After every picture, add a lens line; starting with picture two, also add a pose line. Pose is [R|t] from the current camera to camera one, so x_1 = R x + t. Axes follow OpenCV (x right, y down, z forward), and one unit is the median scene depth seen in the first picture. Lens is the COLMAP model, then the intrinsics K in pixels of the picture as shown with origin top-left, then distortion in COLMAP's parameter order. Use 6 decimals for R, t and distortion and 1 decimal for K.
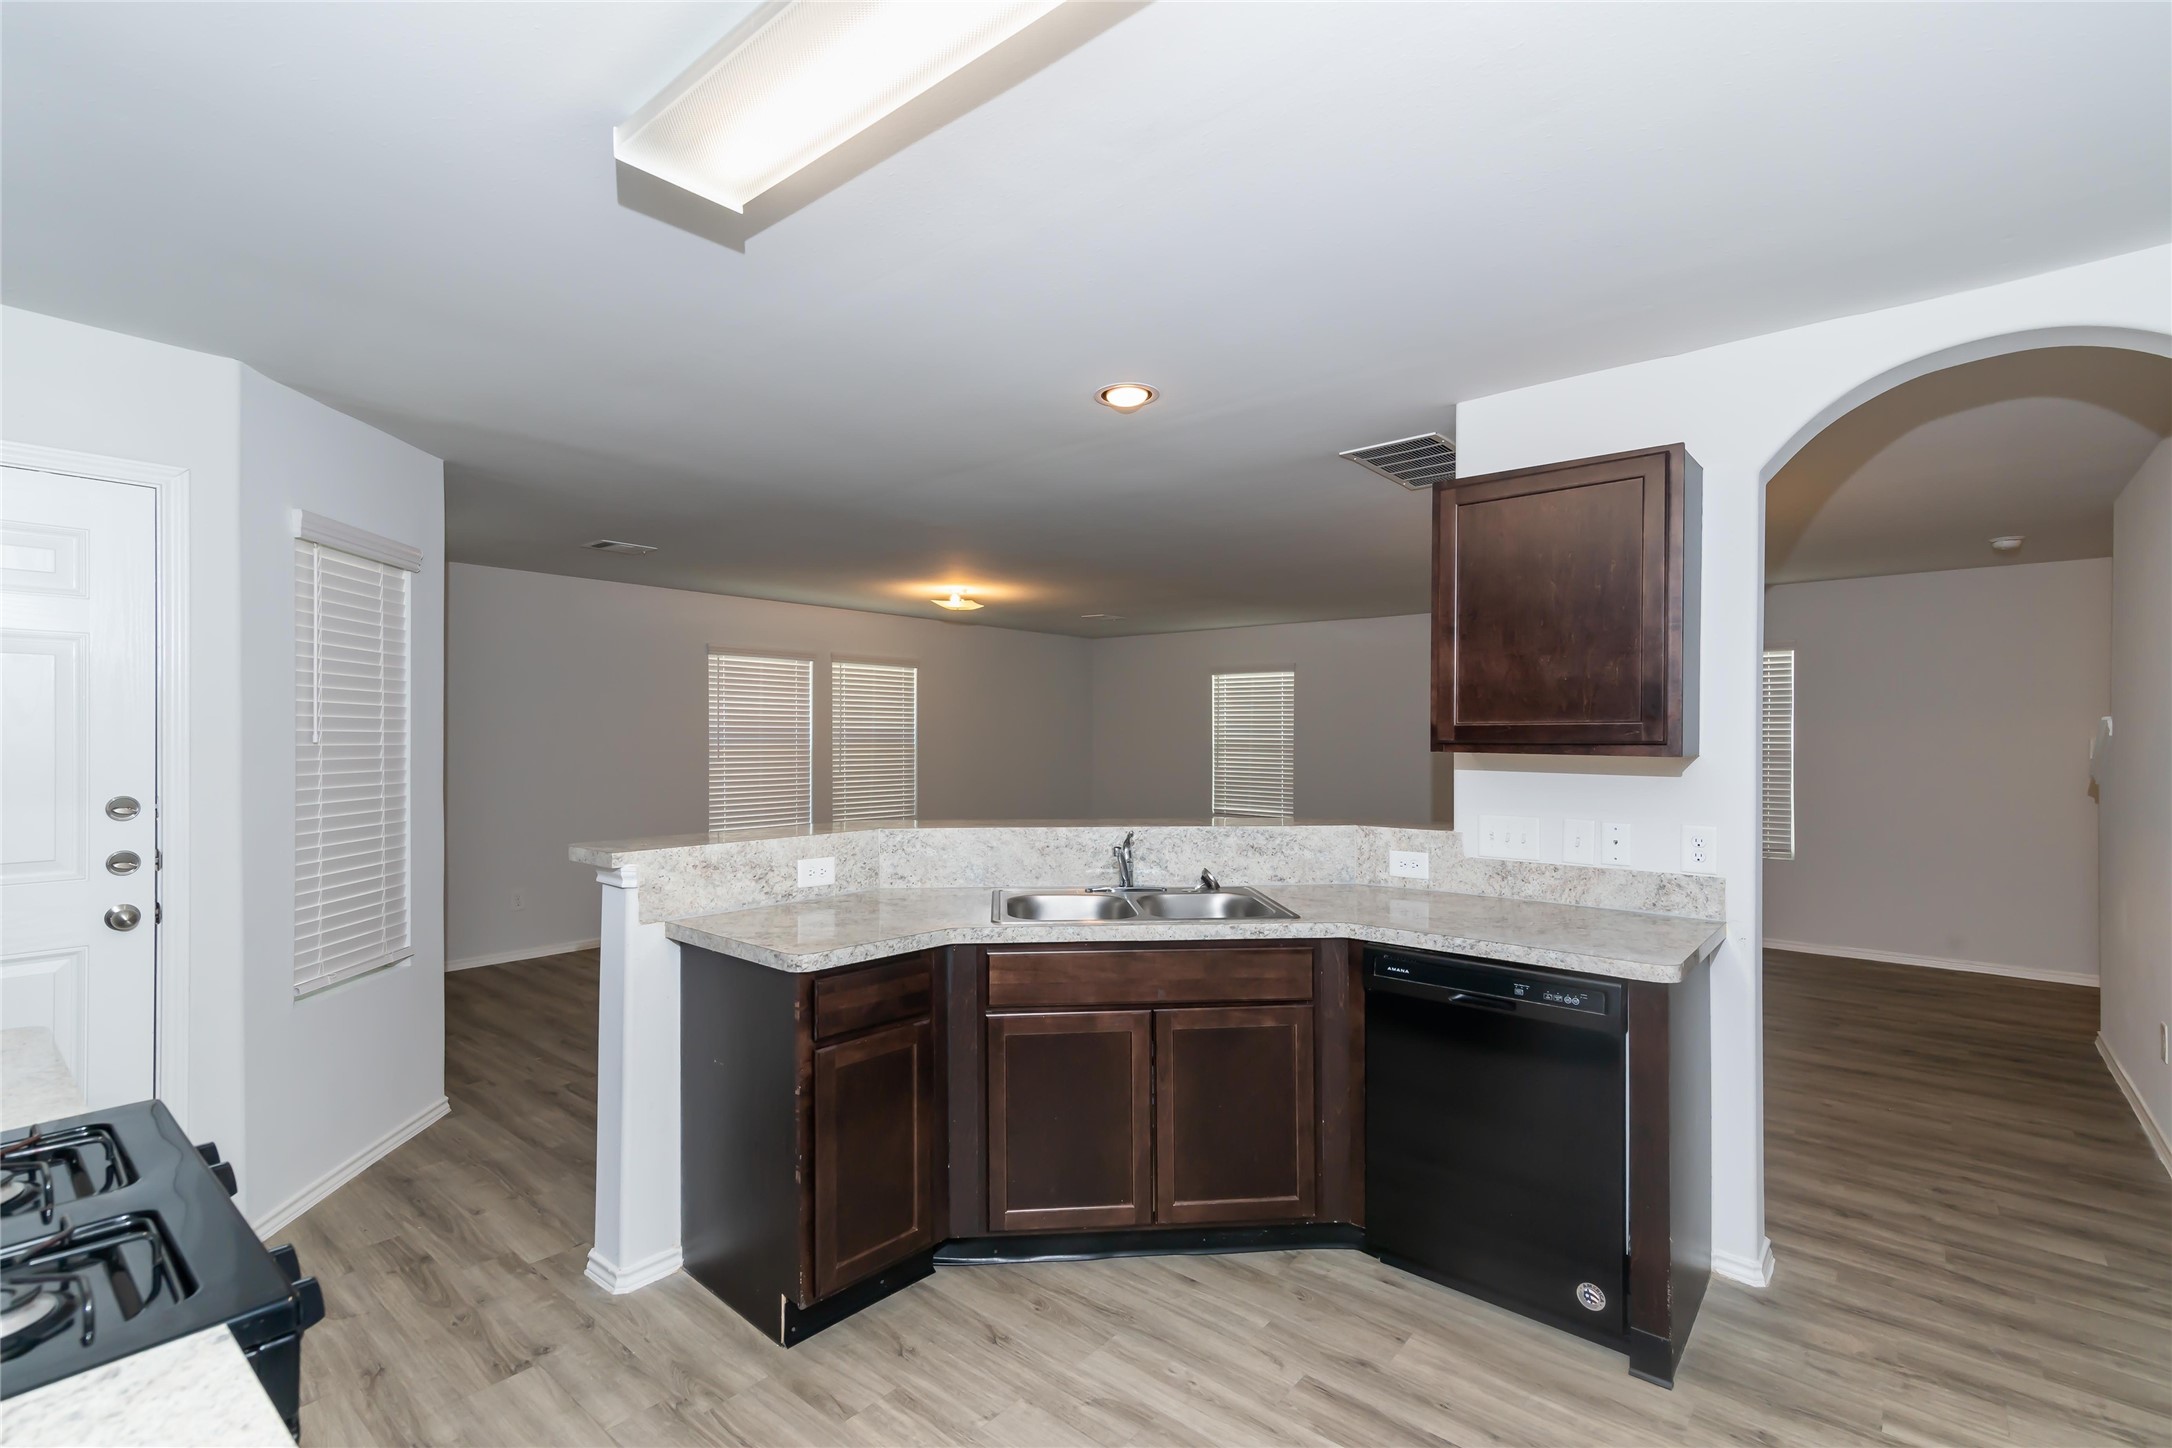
lens RADIAL K [[999.8, 0, 1113.8], [0, 999.8, 741.5], [0, 0, 1]] dist [0.023099, -0.000630]
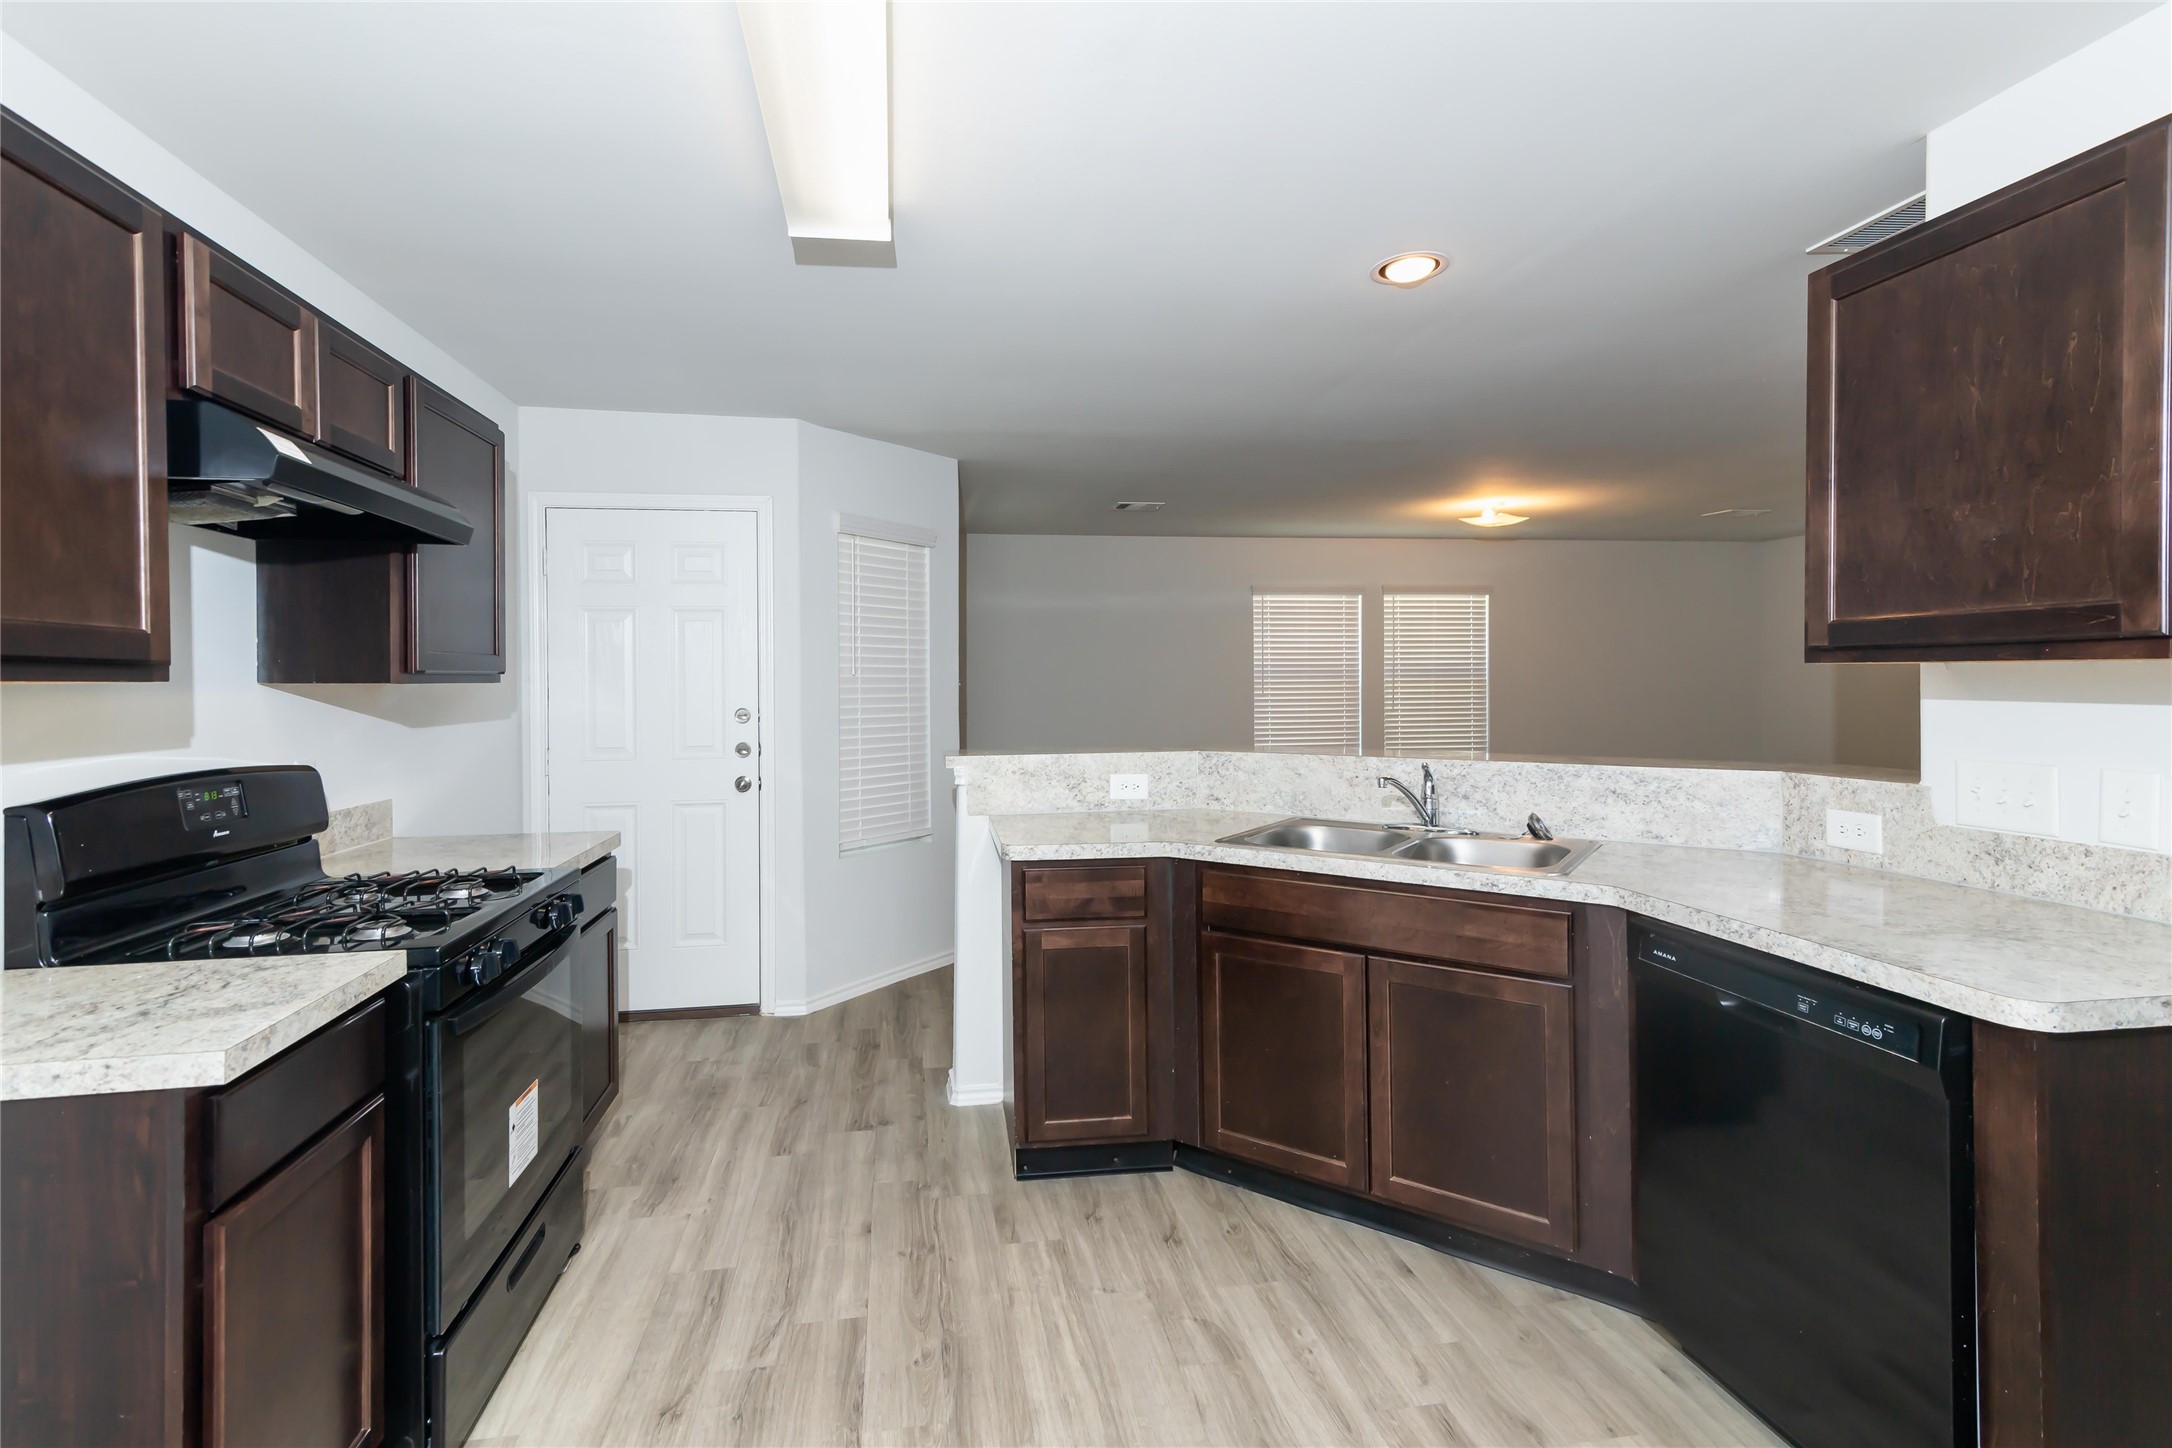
lens RADIAL K [[1035.3, 0, 1034.2], [0, 1035.3, 693.3], [0, 0, 1]] dist [0.021739, -0.000210]
pose [[0.738083, -0.002297, -0.674706, 0.441341], [0.007452, 0.999961, 0.004747, 0.025497], [0.674669, -0.008532, 0.738071, 0.110455]]
